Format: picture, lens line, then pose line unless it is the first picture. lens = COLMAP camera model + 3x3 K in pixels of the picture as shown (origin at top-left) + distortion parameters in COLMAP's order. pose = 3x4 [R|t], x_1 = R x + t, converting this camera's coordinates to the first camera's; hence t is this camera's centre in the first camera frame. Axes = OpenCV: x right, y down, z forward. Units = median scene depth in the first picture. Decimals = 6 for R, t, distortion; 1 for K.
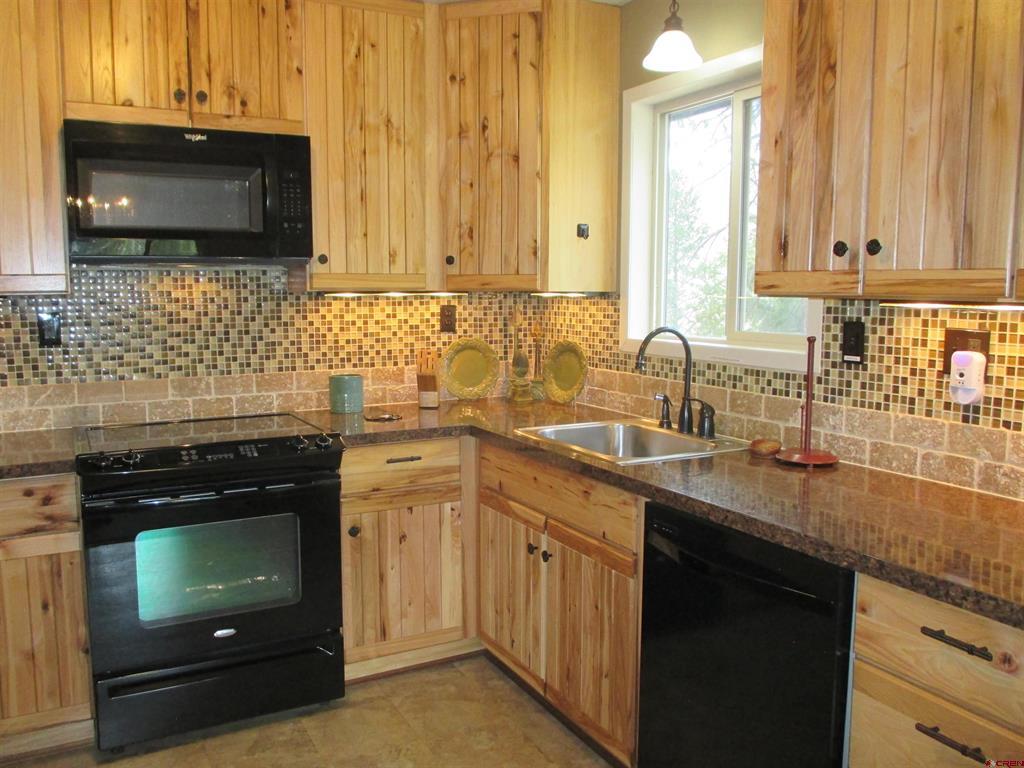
lens RADIAL K [[849.0, 0, 502.3], [0, 849.0, 385.3], [0, 0, 1]] dist [-0.033487, 0.019272]
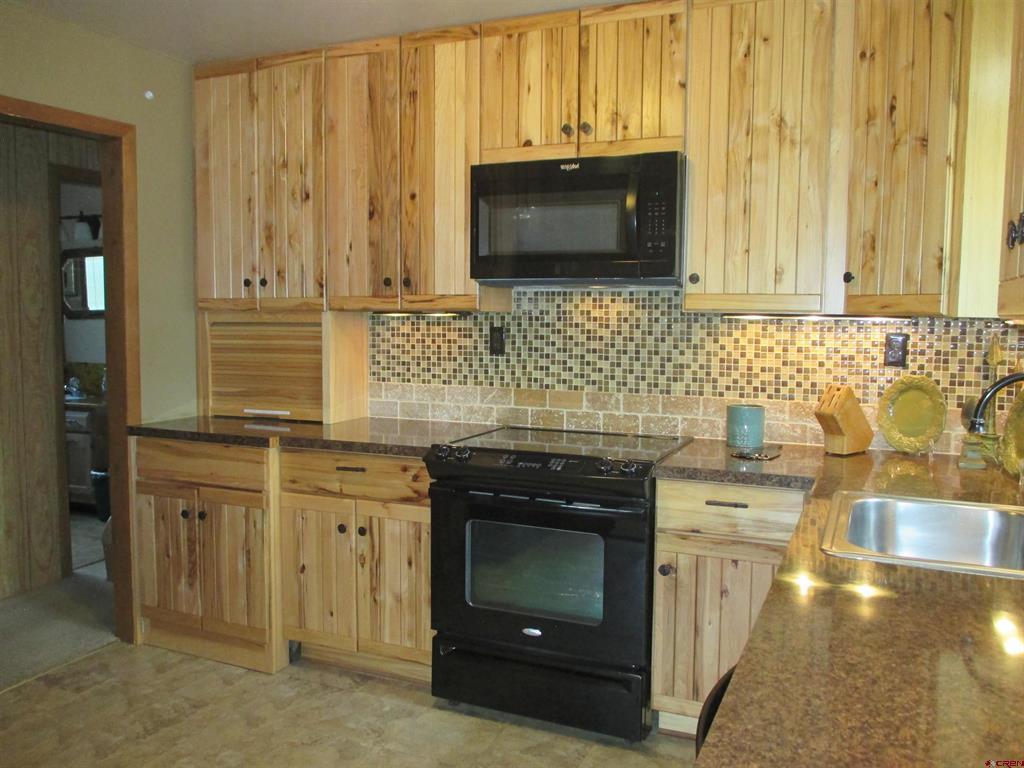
lens RADIAL K [[849.0, 0, 514.9], [0, 849.0, 383.4], [0, 0, 1]] dist [-0.033487, 0.019272]
pose [[0.624749, 0.077080, -0.777012, 0.415646], [-0.100681, 0.994761, 0.017729, -0.030245], [0.774307, 0.067154, 0.629237, 0.266807]]
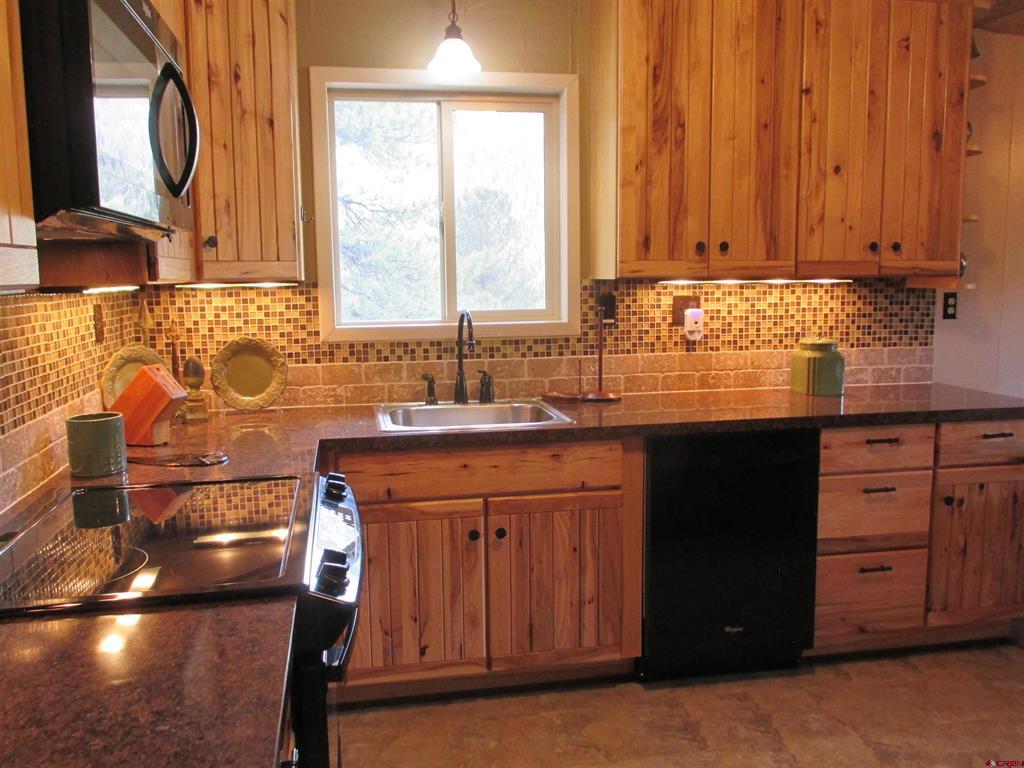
lens RADIAL K [[849.0, 0, 507.5], [0, 849.0, 384.3], [0, 0, 1]] dist [-0.033487, 0.019272]
pose [[0.287252, -0.131005, 0.948854, -0.791062], [0.120415, 0.987683, 0.099911, -0.070834], [-0.950256, 0.085557, 0.299489, 0.580571]]
